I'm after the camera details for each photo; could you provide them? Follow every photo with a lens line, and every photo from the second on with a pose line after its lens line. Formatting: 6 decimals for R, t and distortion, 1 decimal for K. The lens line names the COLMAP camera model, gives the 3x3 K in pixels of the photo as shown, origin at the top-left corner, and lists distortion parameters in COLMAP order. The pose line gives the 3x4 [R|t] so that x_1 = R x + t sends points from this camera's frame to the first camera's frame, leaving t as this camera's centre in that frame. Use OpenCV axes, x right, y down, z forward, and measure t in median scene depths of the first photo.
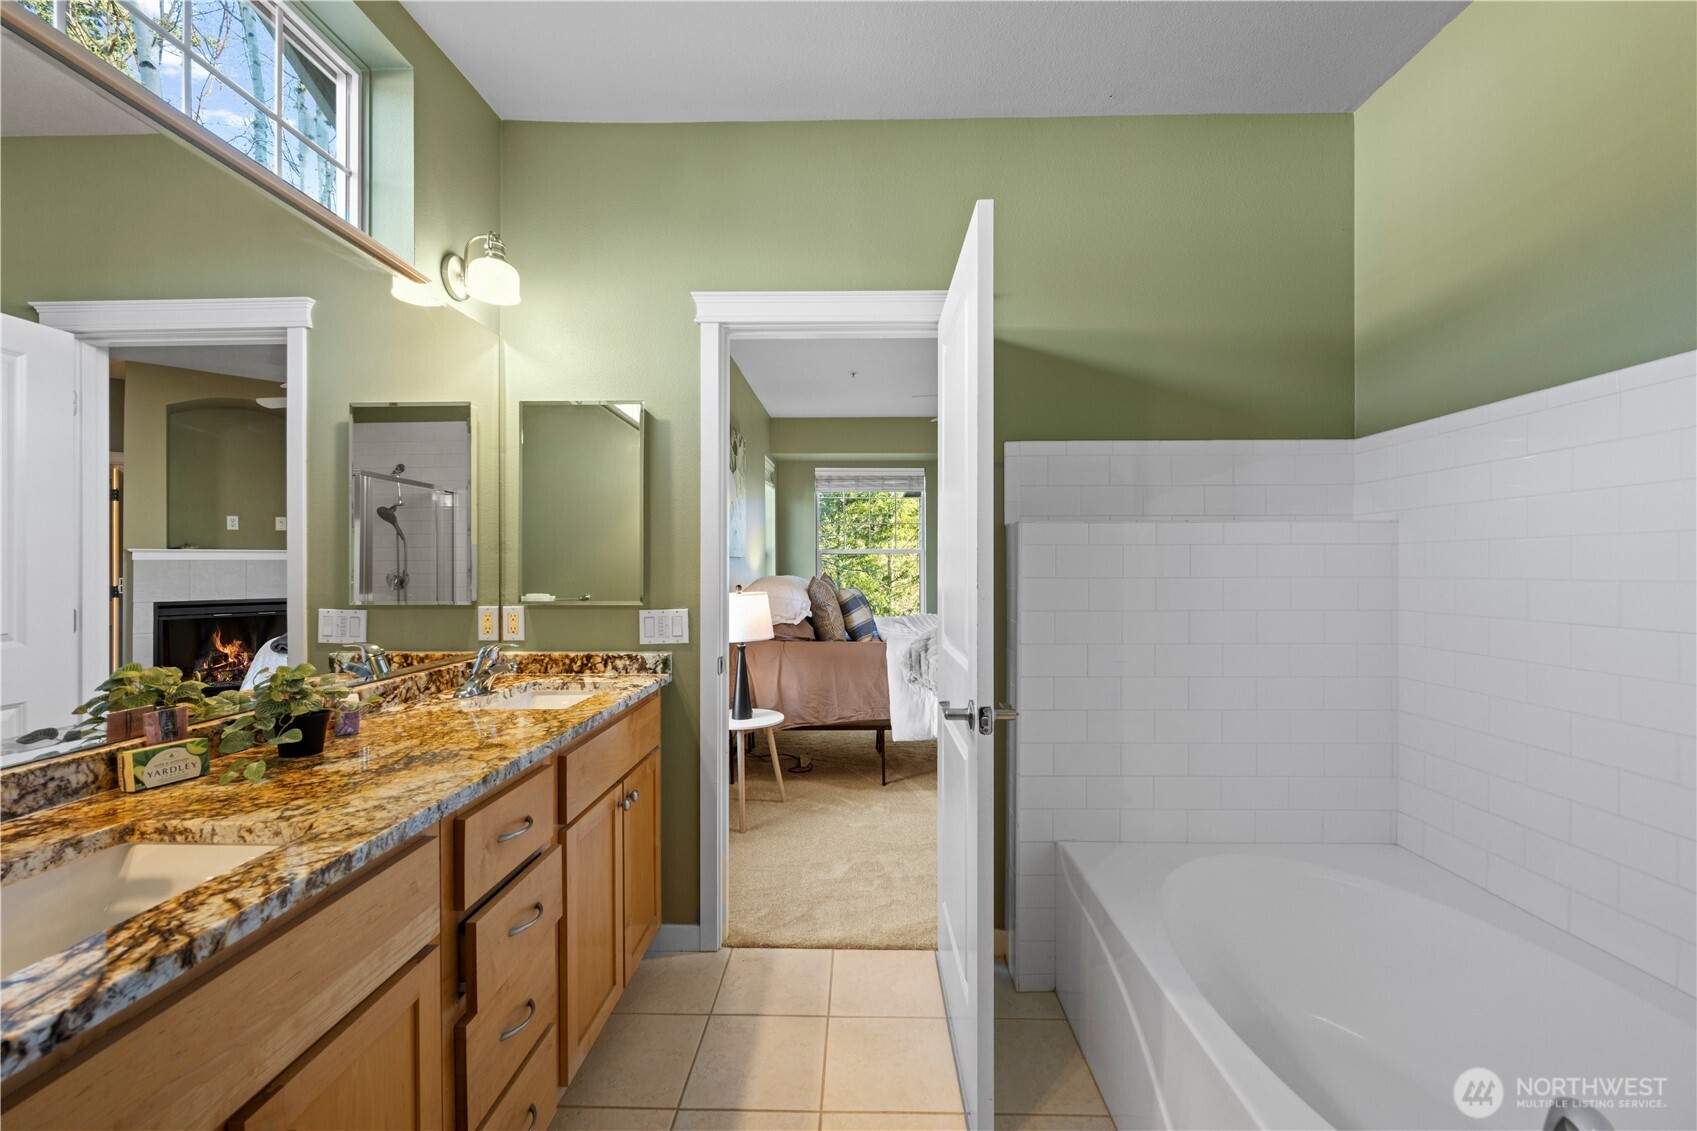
lens RADIAL K [[677.8, 0, 841.0], [0, 677.8, 566.7], [0, 0, 1]] dist [0.003429, -0.000380]
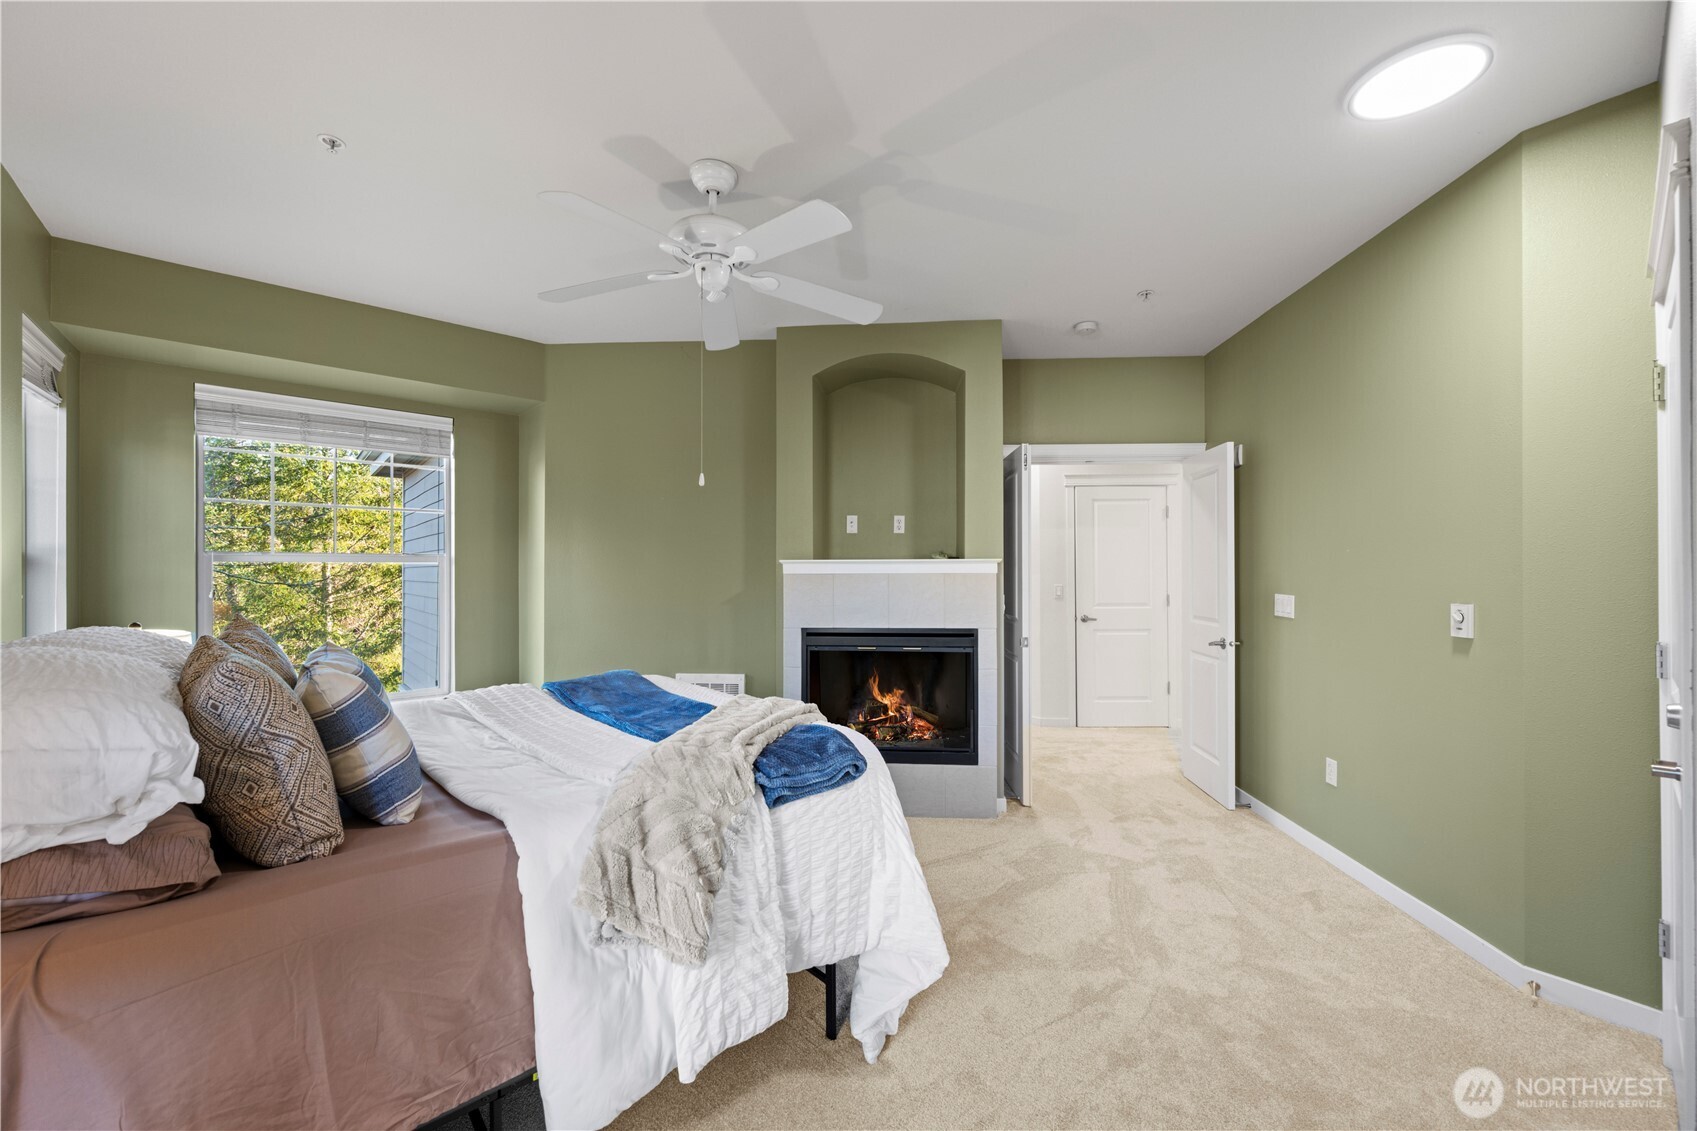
lens RADIAL K [[677.8, 0, 852.9], [0, 677.8, 570.9], [0, 0, 1]] dist [0.003429, -0.000380]
pose [[0.737936, 0.000375, 0.674871, -0.019026], [0.001364, 0.999997, -0.002048, -0.010415], [-0.674870, 0.002432, 0.737933, 0.335334]]
